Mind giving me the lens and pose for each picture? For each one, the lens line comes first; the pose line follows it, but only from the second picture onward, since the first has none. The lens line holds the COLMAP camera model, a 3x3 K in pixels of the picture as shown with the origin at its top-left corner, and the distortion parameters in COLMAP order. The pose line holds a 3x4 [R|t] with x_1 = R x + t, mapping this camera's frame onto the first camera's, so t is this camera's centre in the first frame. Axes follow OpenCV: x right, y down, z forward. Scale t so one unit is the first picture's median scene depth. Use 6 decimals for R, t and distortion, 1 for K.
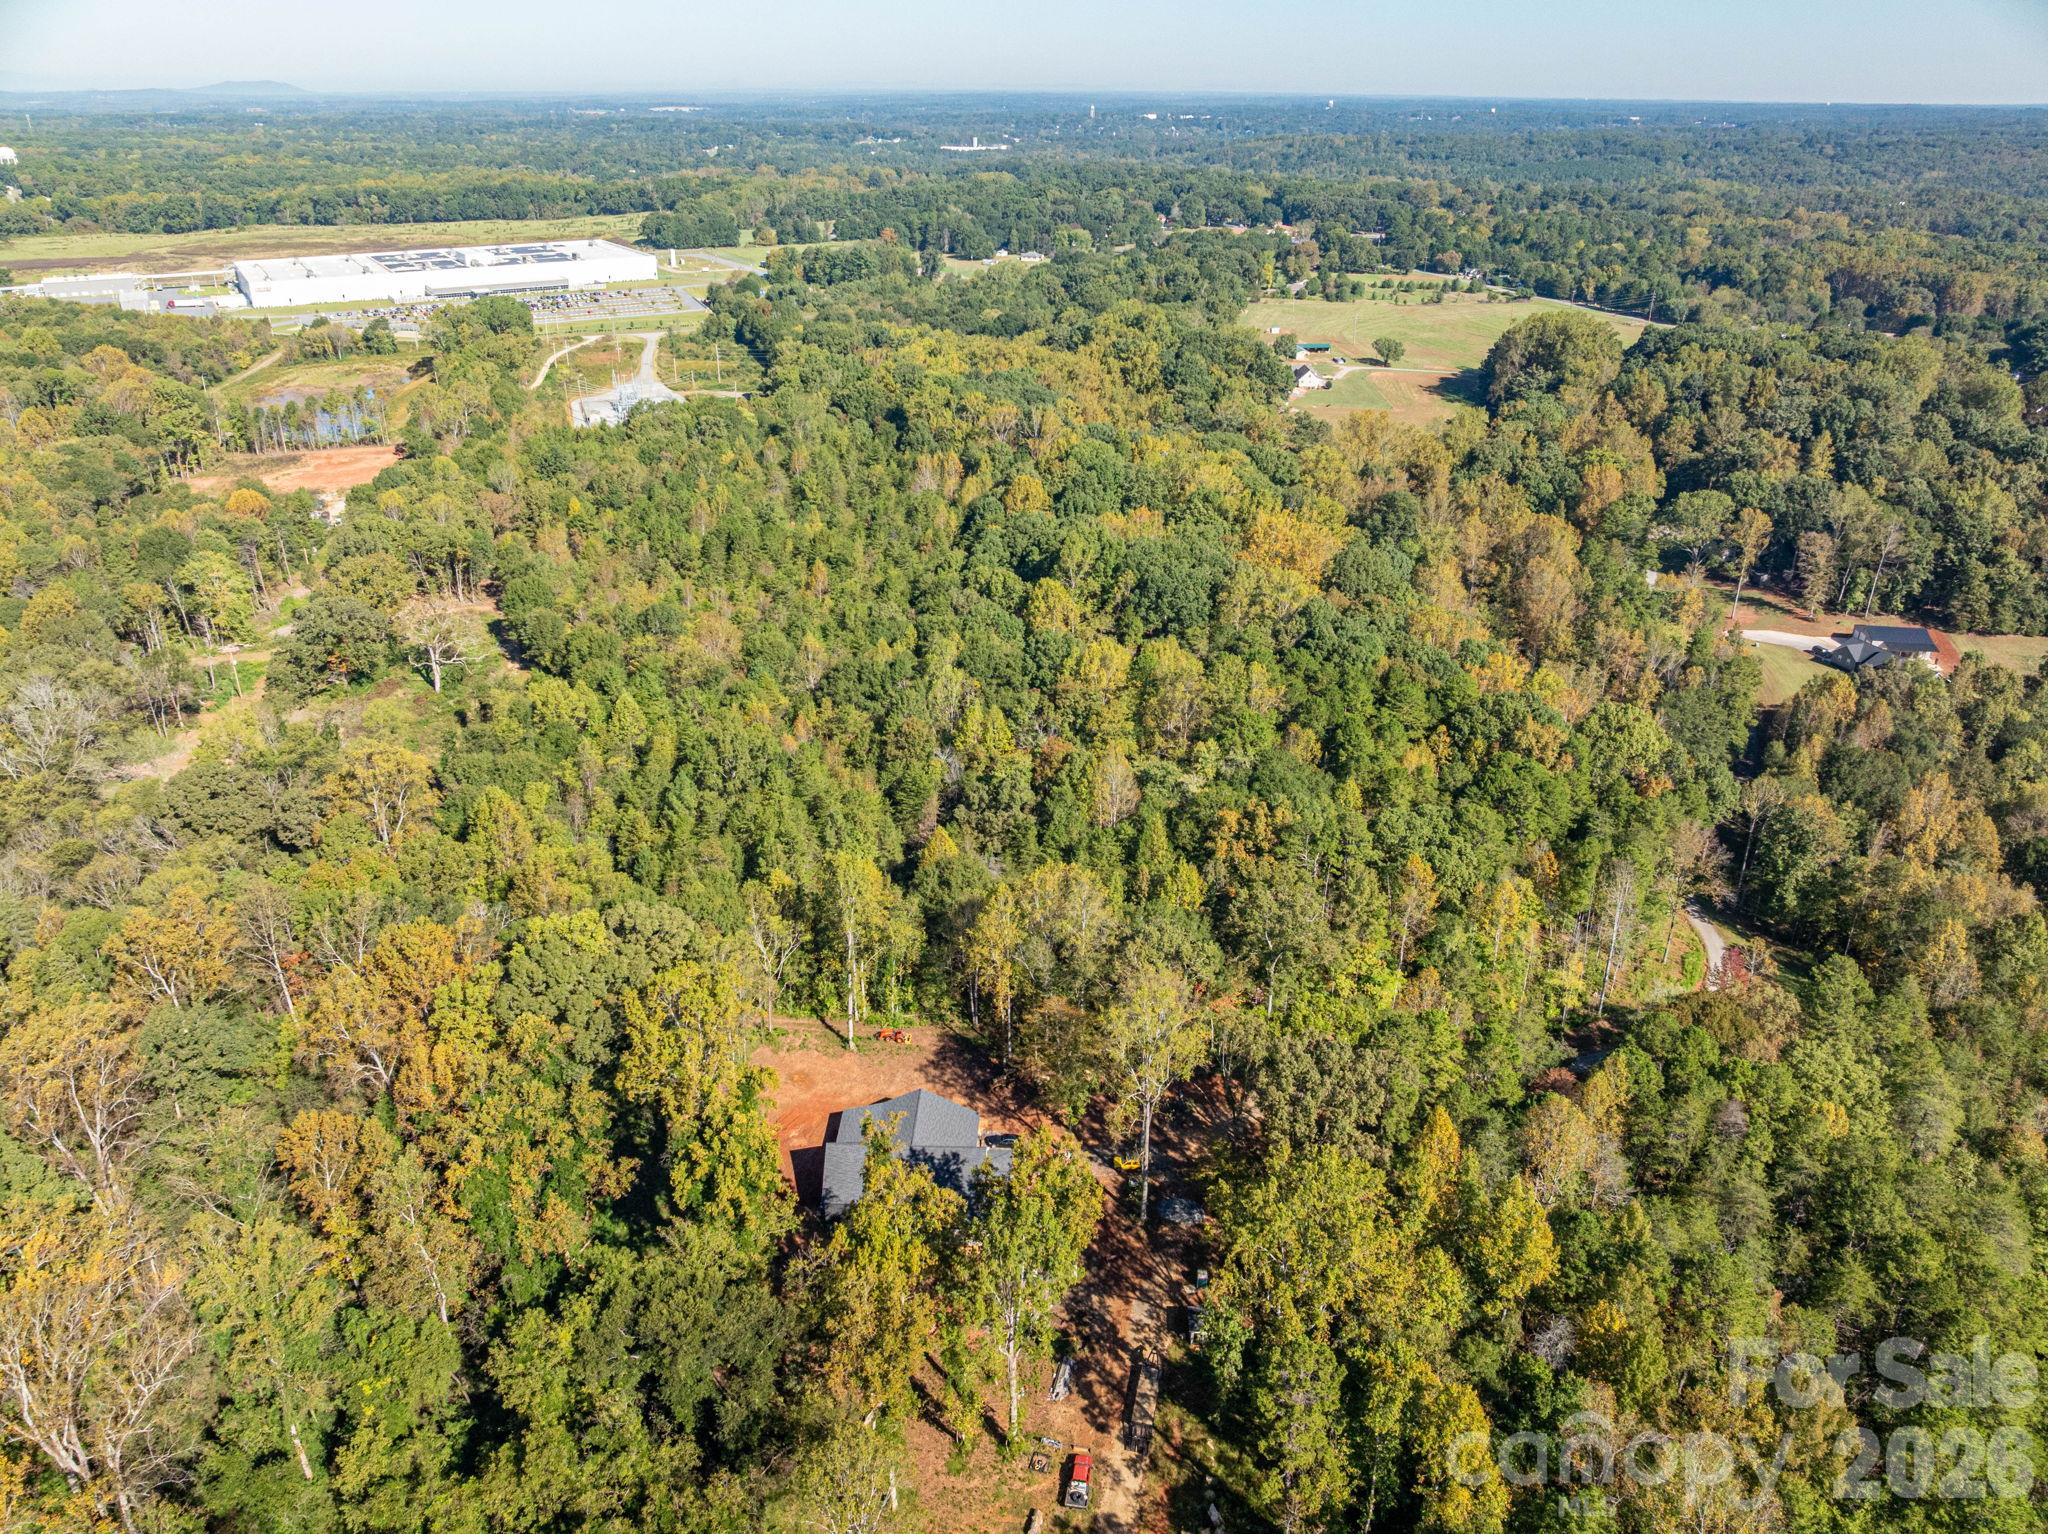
lens RADIAL K [[1448.4, 0, 1029.8], [0, 1448.4, 767.4], [0, 0, 1]] dist [-0.064376, 0.038111]
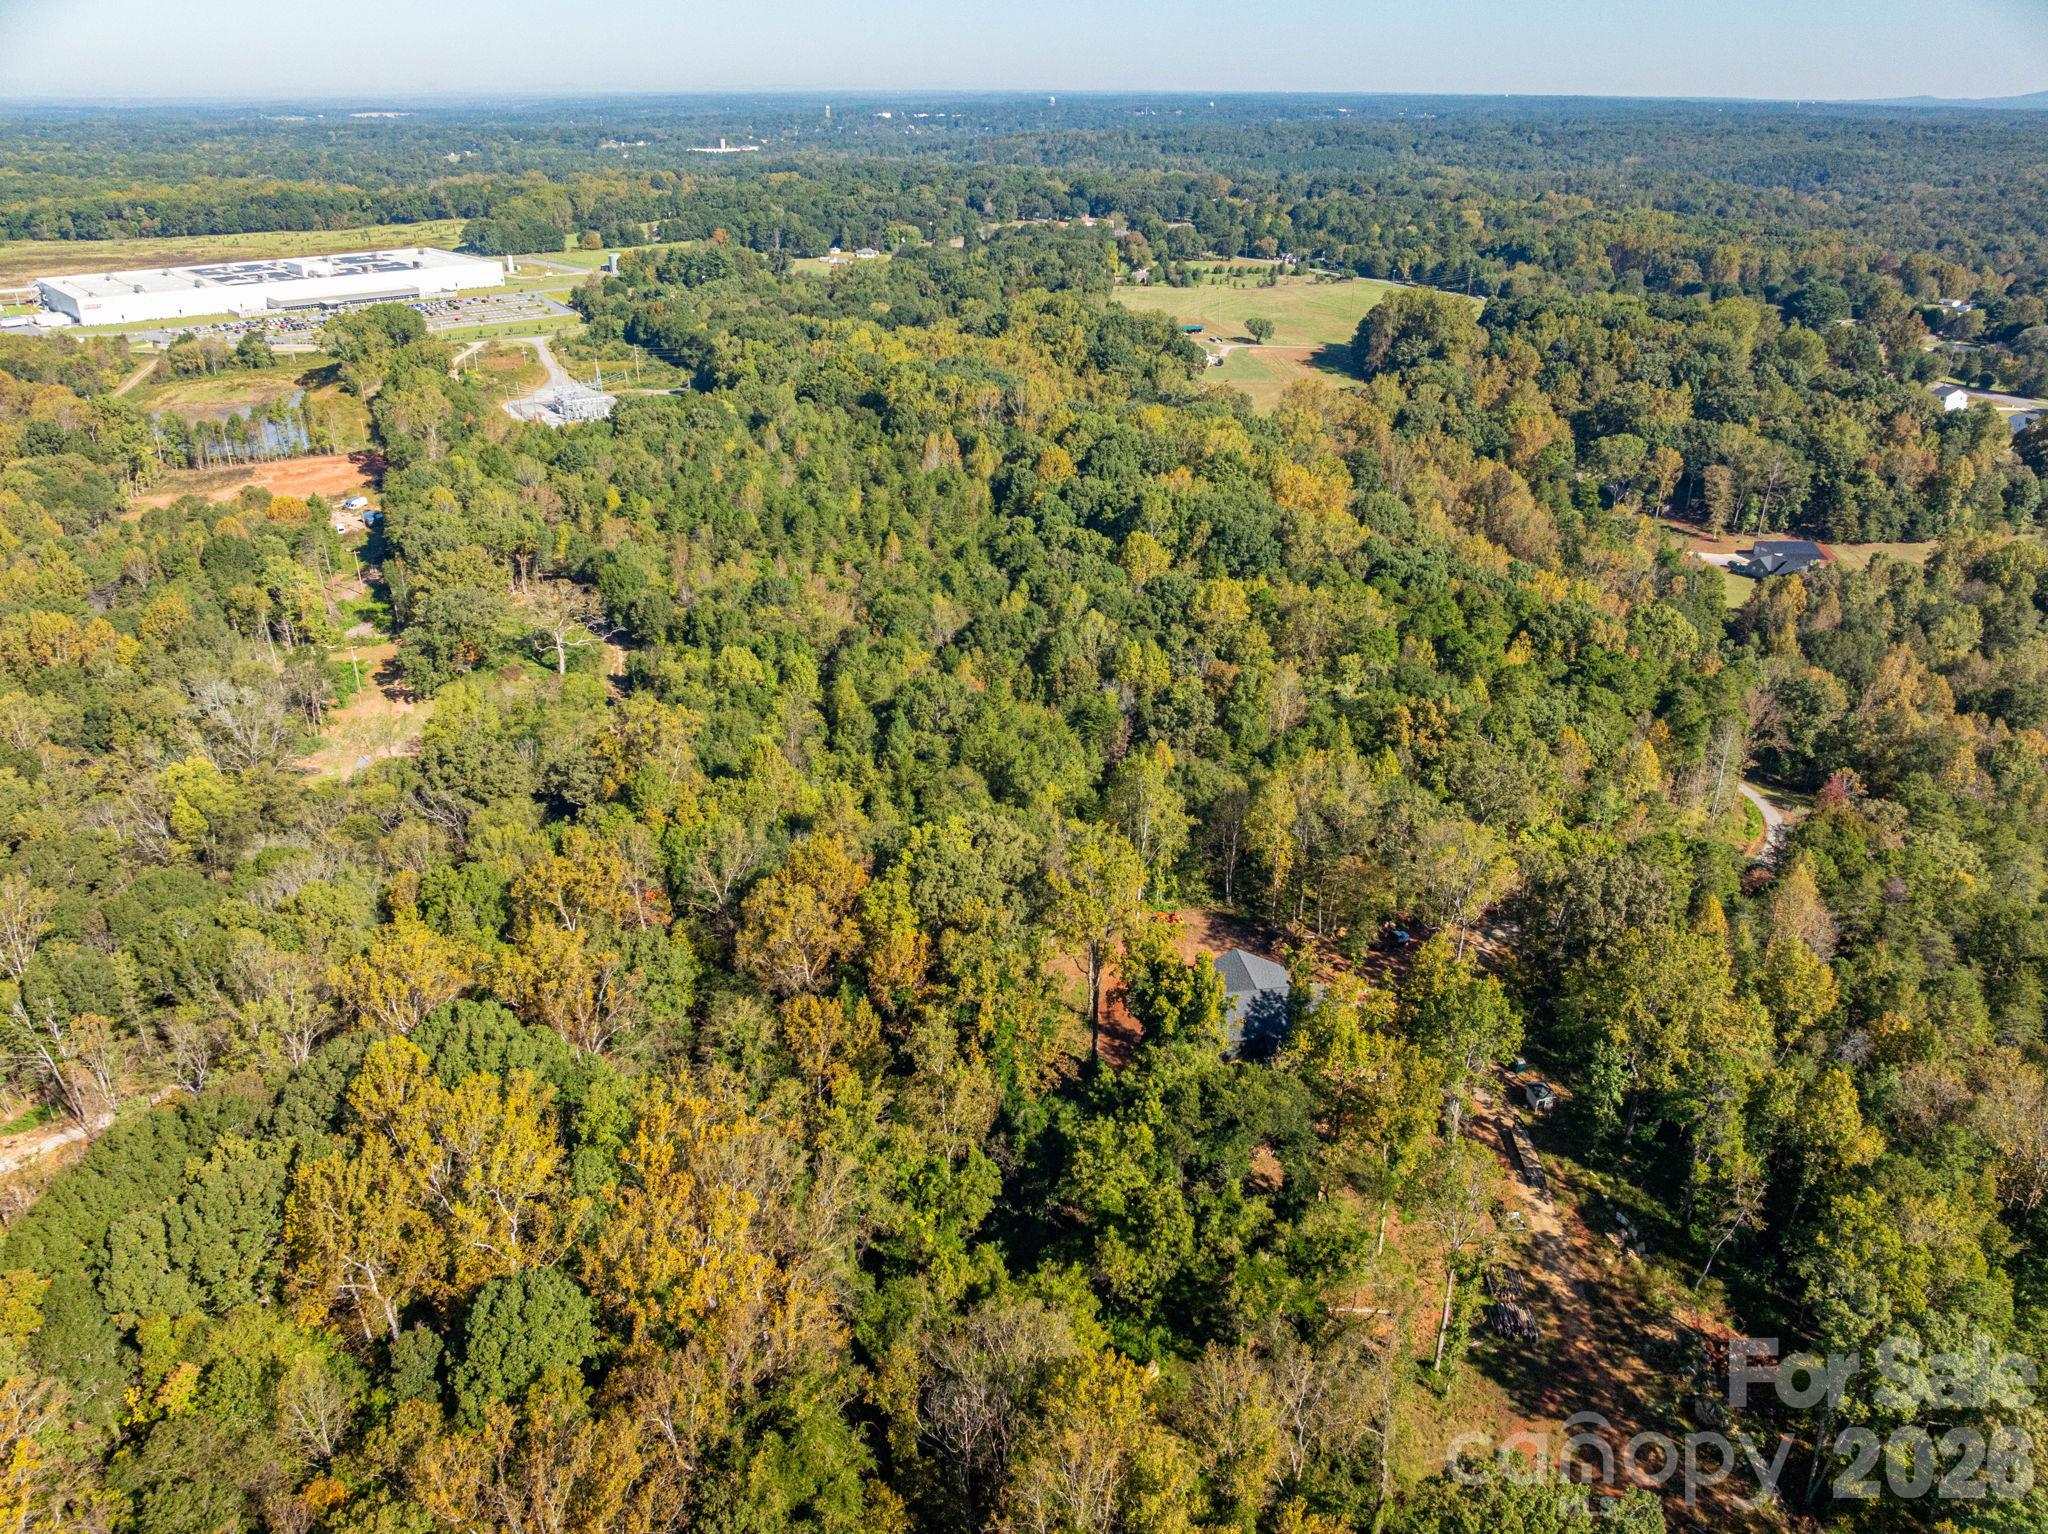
lens RADIAL K [[1448.4, 0, 1029.8], [0, 1448.4, 767.4], [0, 0, 1]] dist [-0.064376, 0.038111]
pose [[0.983480, -0.080959, 0.161904, -0.125131], [0.080833, 0.996700, 0.007376, 0.016469], [-0.161967, 0.005833, 0.986779, -0.036940]]
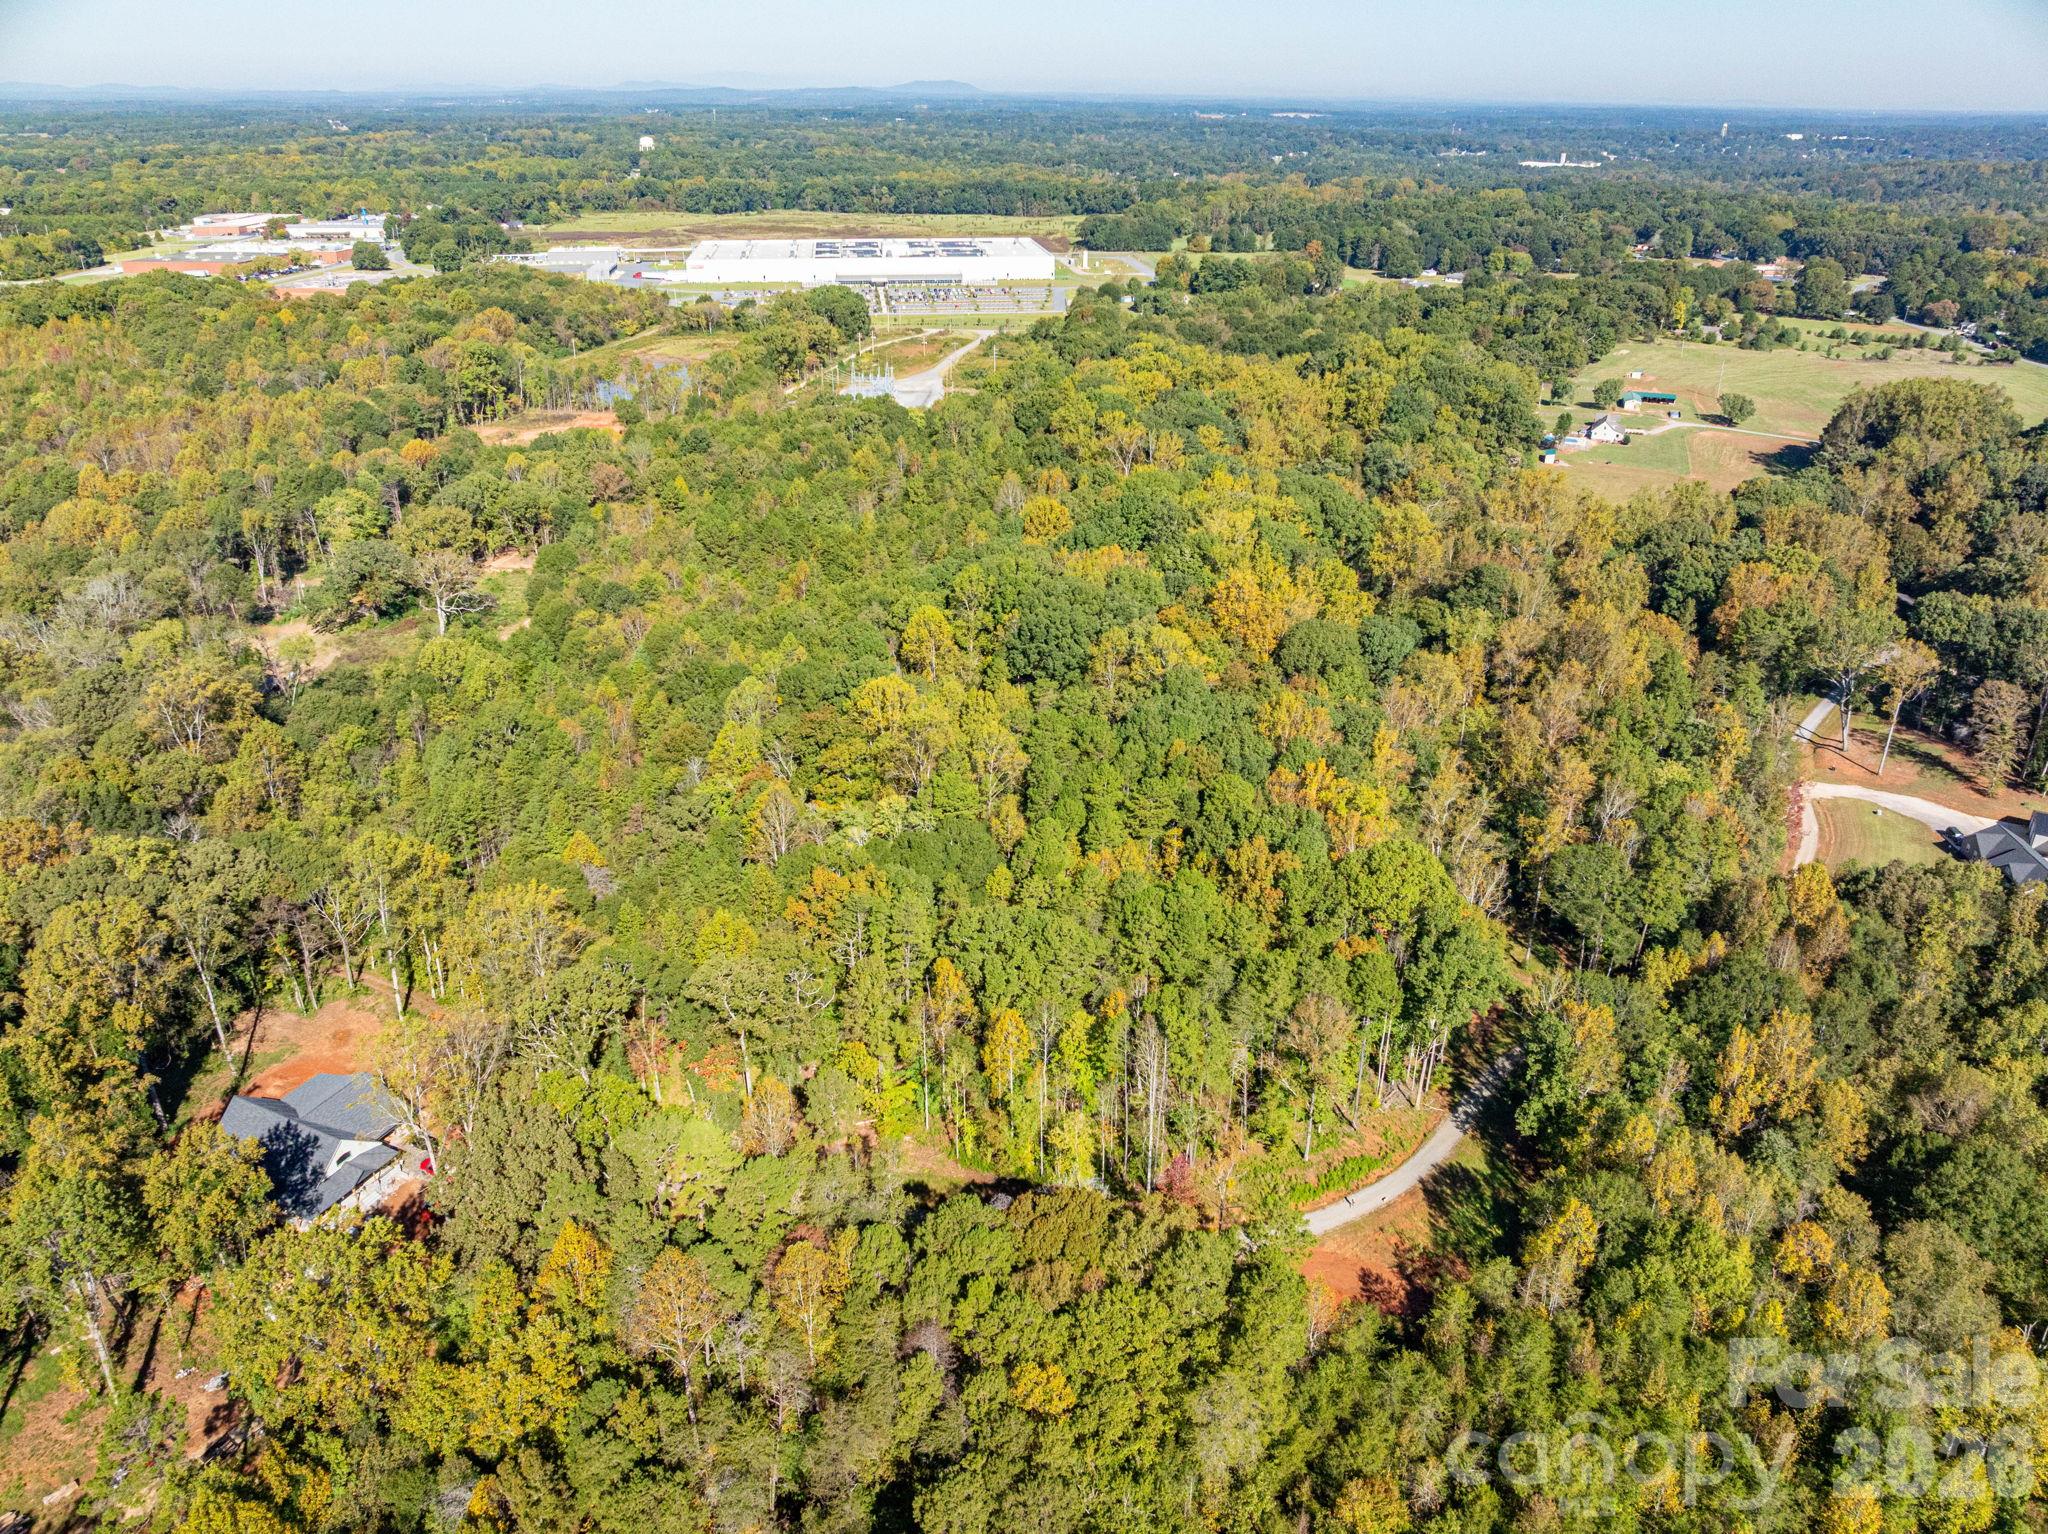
lens RADIAL K [[1448.4, 0, 1029.8], [0, 1448.4, 767.4], [0, 0, 1]] dist [-0.064376, 0.038111]
pose [[0.919230, 0.171120, -0.354591, 0.206301], [-0.172631, 0.984599, 0.027628, -0.029902], [0.353858, 0.035817, 0.934613, 0.061190]]
